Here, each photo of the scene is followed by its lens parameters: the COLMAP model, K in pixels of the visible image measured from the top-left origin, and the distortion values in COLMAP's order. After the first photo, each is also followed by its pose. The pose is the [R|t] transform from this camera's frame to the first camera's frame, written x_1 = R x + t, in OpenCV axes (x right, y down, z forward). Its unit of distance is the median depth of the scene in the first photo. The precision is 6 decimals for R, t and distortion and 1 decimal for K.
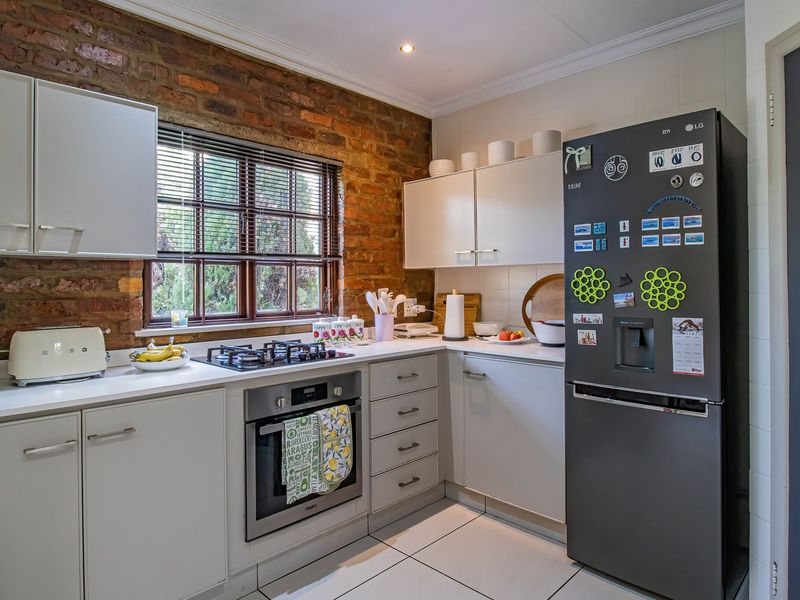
lens RADIAL K [[505.9, 0, 399.8], [0, 505.9, 291.7], [0, 0, 1]] dist [-0.007392, -0.006594]
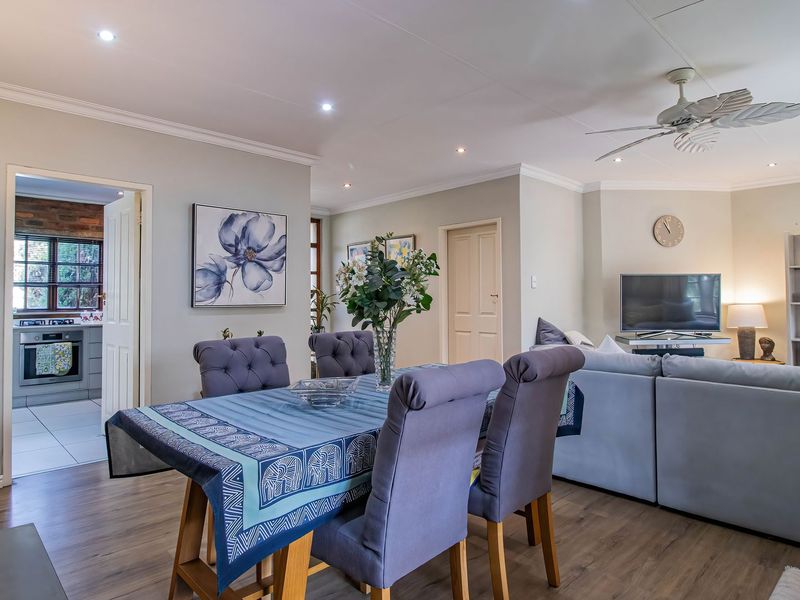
lens RADIAL K [[505.9, 0, 400.1], [0, 505.9, 297.9], [0, 0, 1]] dist [-0.007392, -0.006594]
pose [[0.998415, -0.005284, -0.056038, 1.509330], [0.004464, 0.999881, -0.014755, 0.039100], [0.056109, 0.014481, 0.998320, -1.290128]]
